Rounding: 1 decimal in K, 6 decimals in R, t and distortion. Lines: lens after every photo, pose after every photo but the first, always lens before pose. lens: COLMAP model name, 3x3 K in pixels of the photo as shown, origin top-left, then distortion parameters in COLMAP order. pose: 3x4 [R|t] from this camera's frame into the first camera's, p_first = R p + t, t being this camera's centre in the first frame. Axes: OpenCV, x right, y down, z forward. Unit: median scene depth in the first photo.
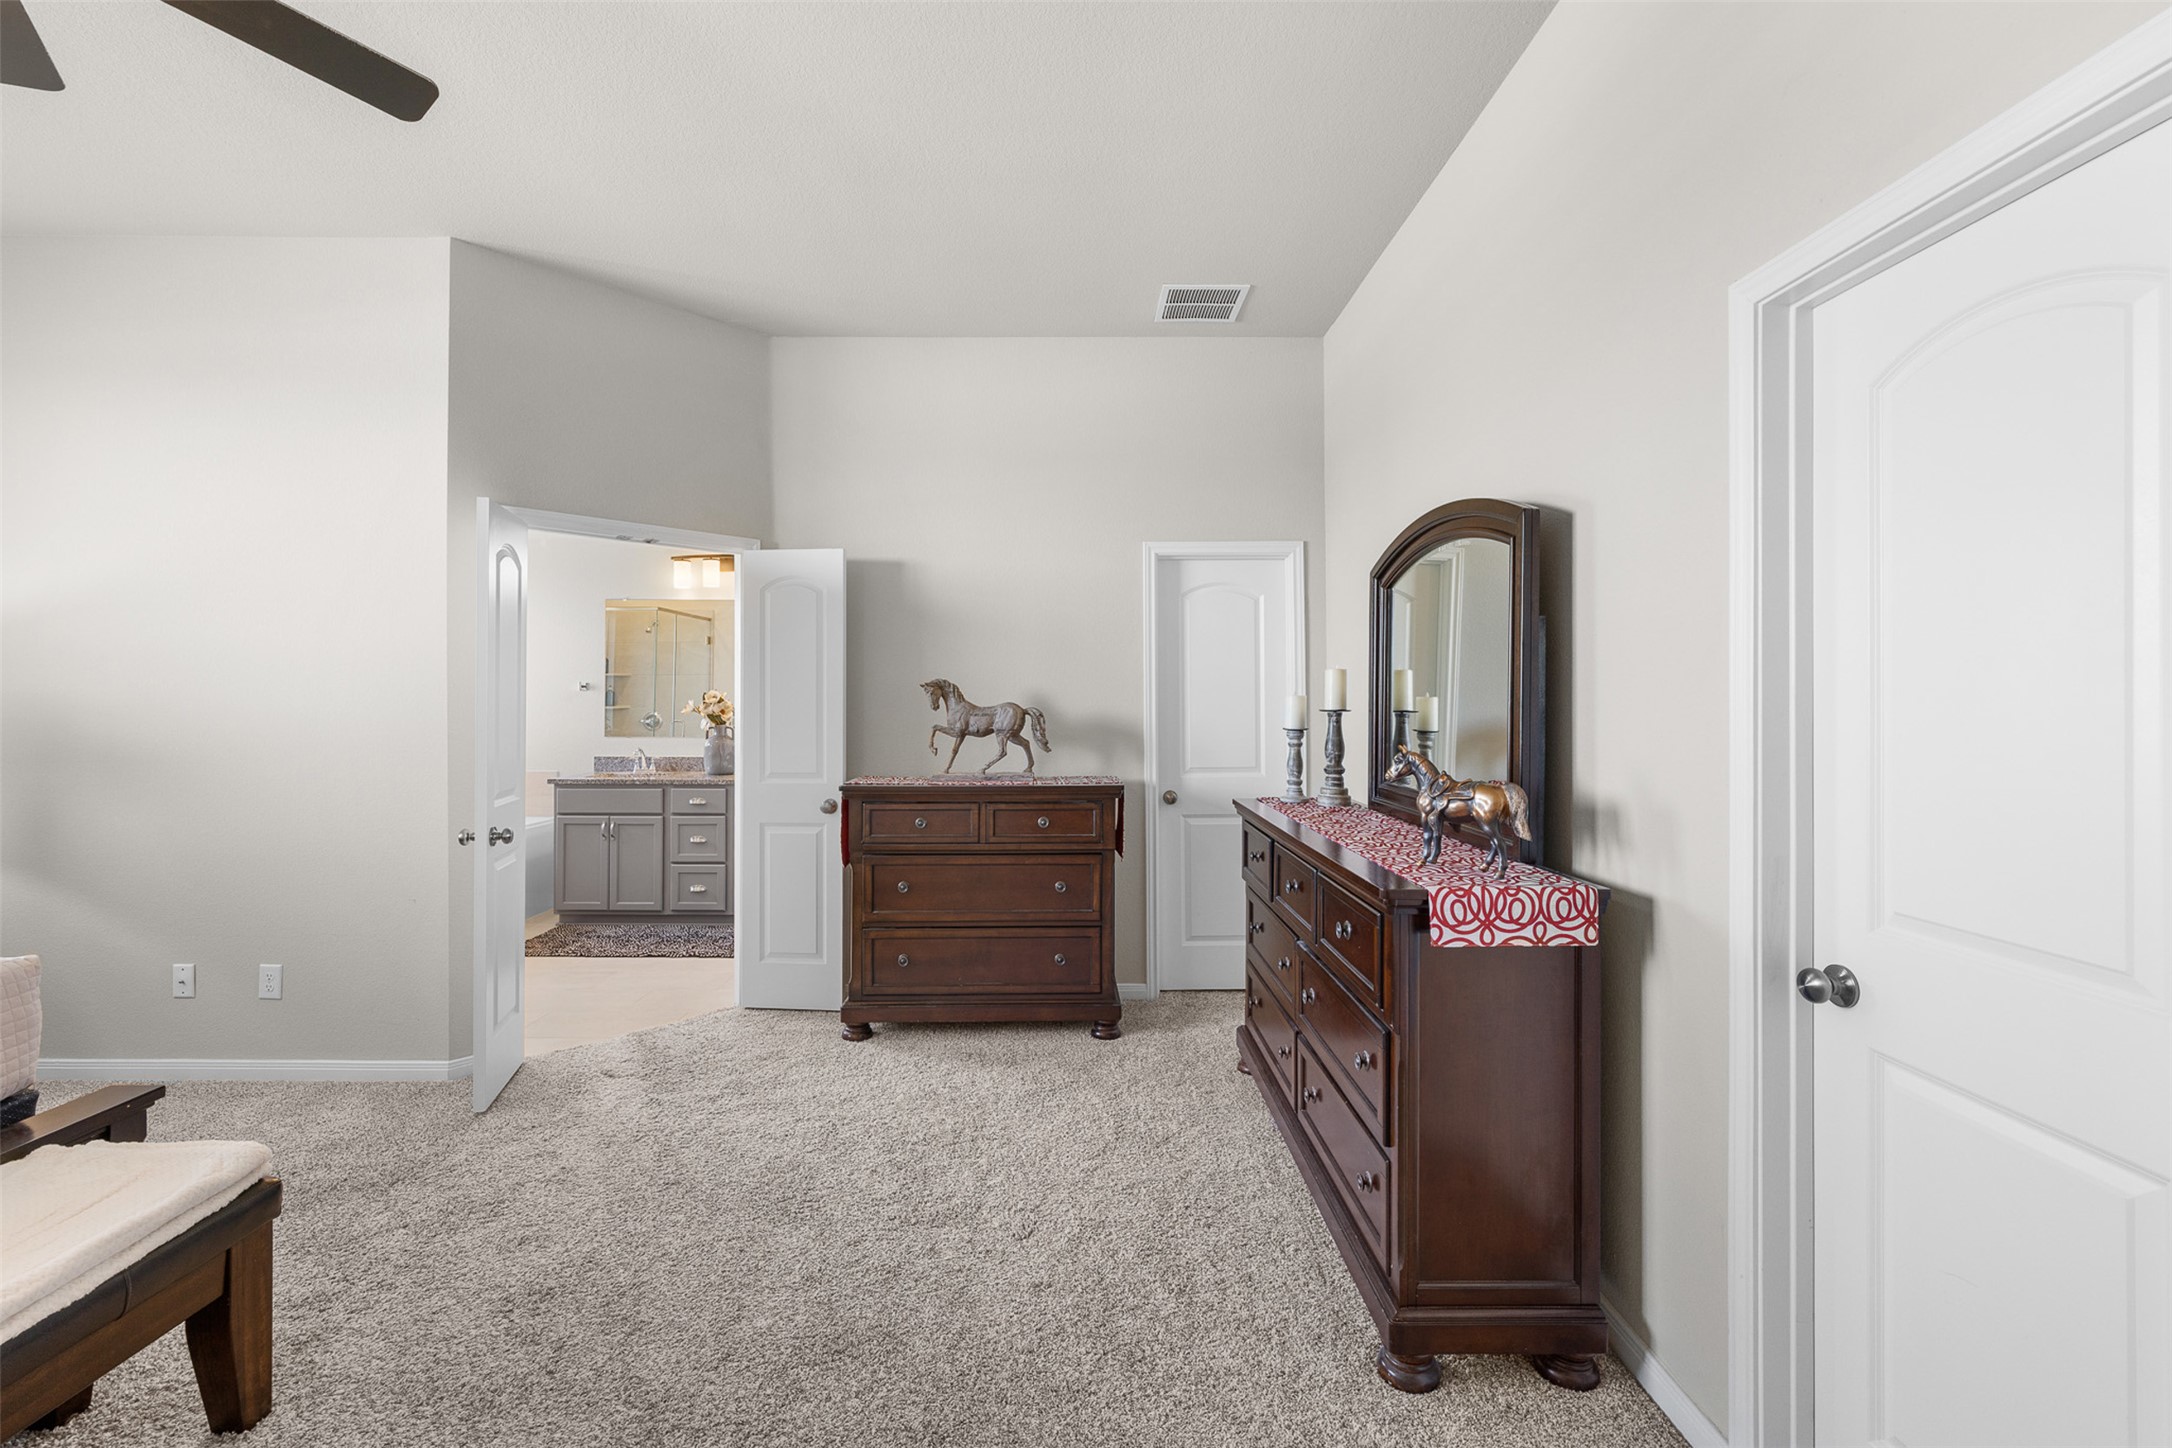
lens RADIAL K [[917.2, 0, 1080.8], [0, 917.2, 720.6], [0, 0, 1]] dist [0.000228, 0.000638]
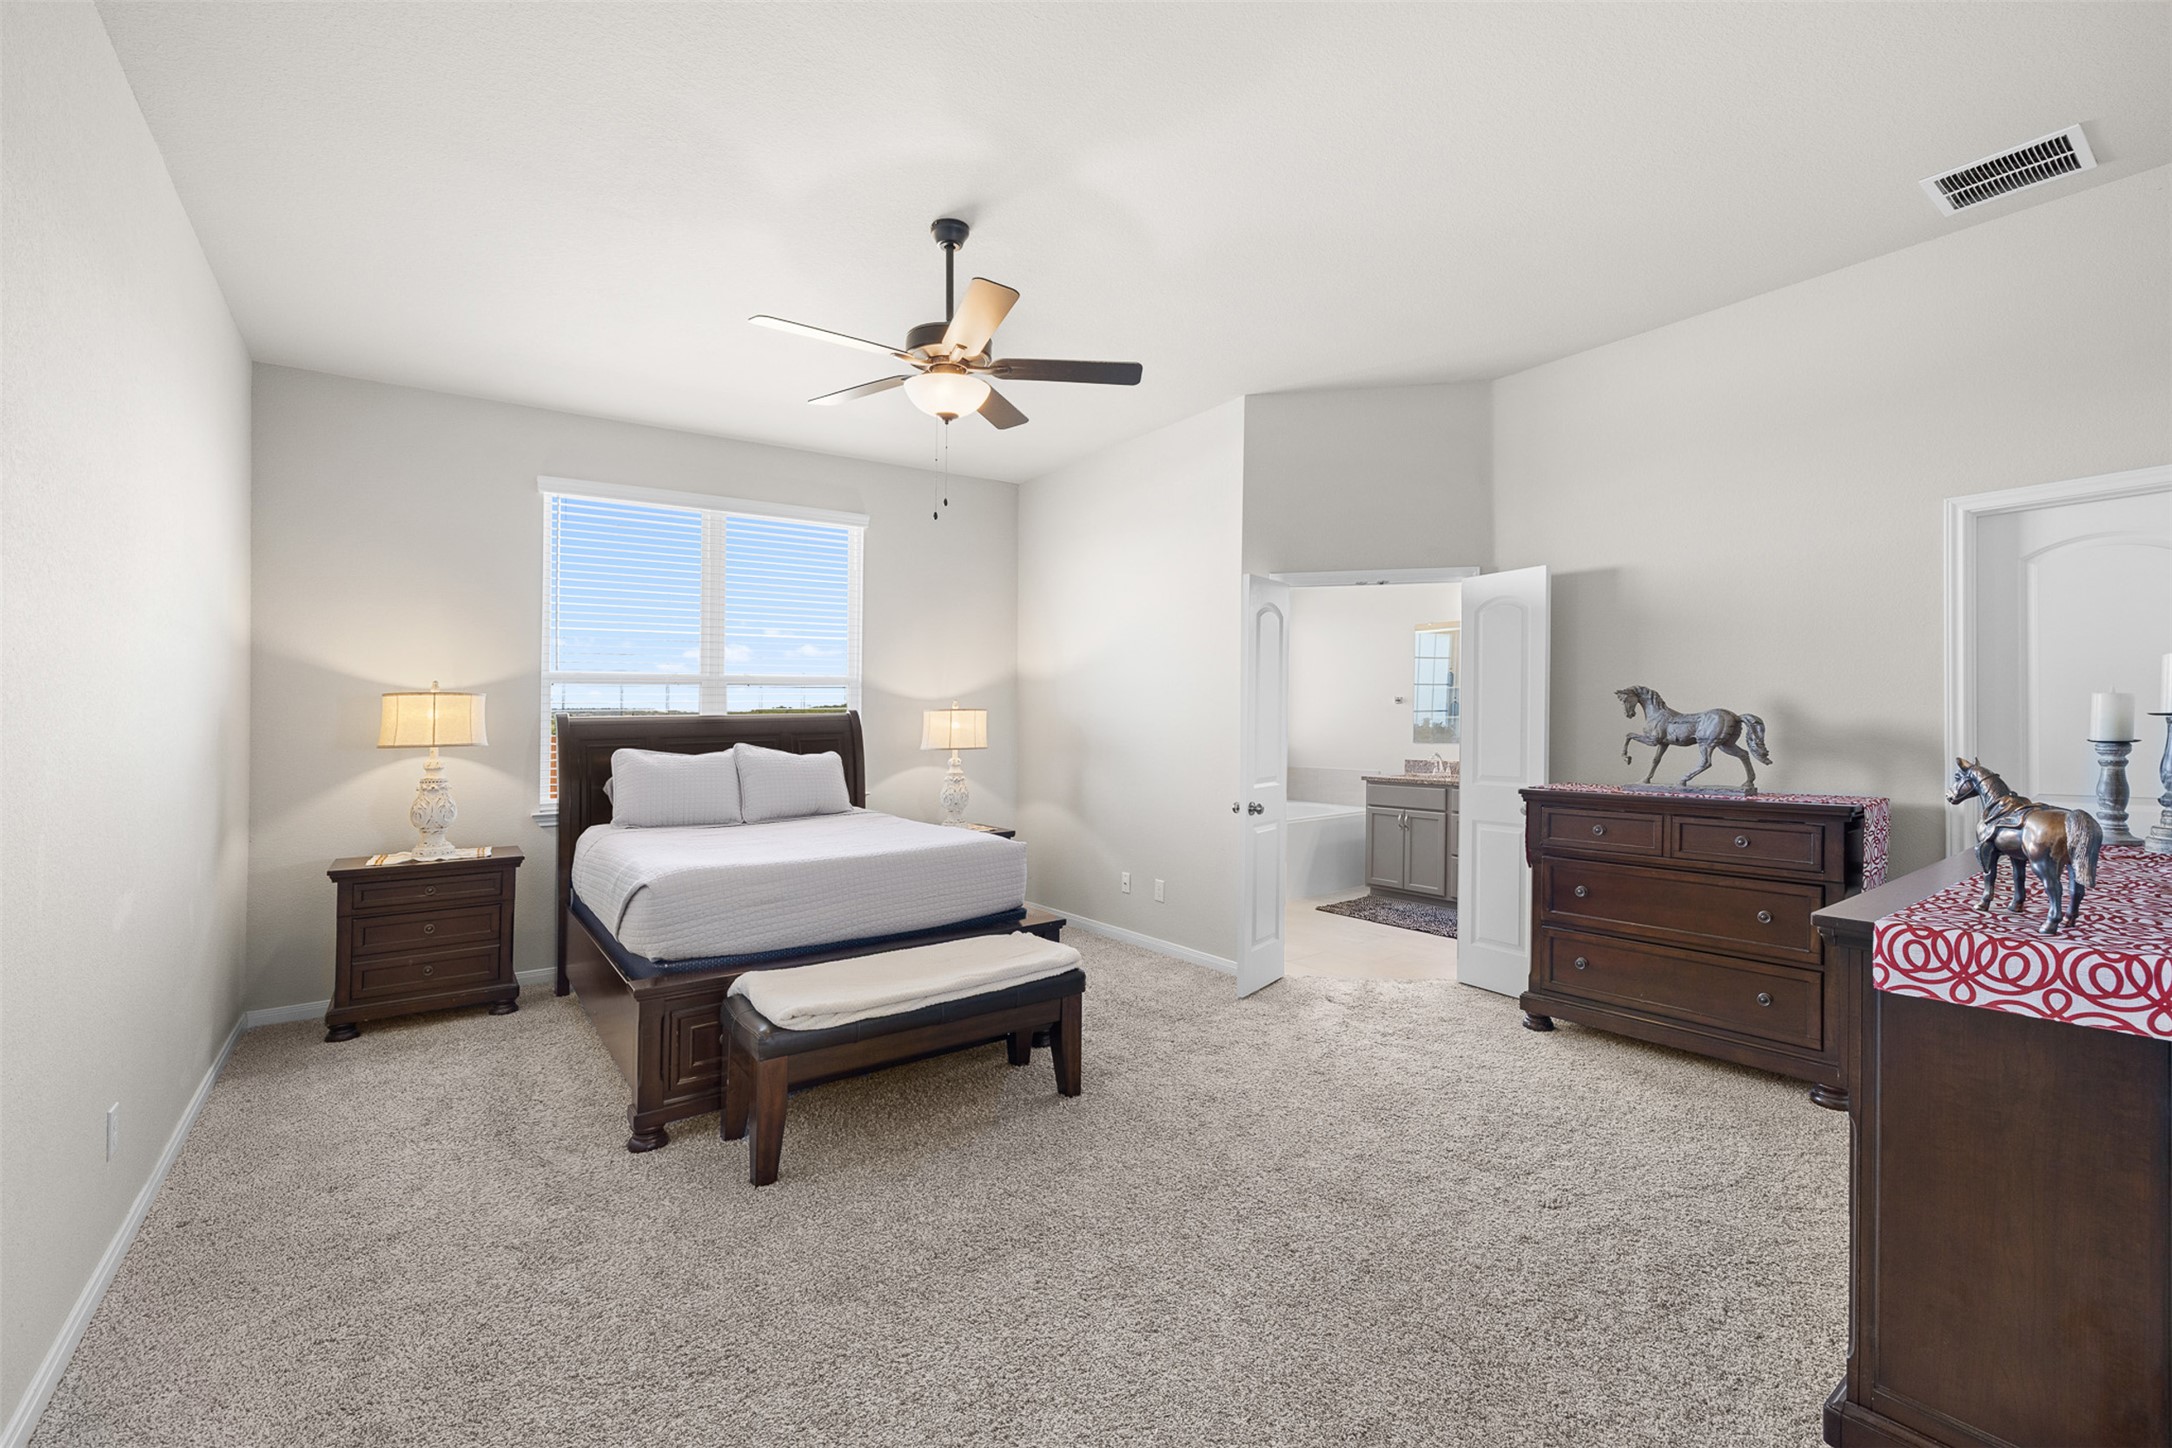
lens RADIAL K [[917.2, 0, 1080.3], [0, 917.2, 717.2], [0, 0, 1]] dist [0.000228, 0.000638]
pose [[0.586883, -0.009091, -0.809620, 0.338324], [-0.002800, 0.999908, -0.013258, 0.002812], [0.809667, 0.010048, 0.586804, -0.057006]]
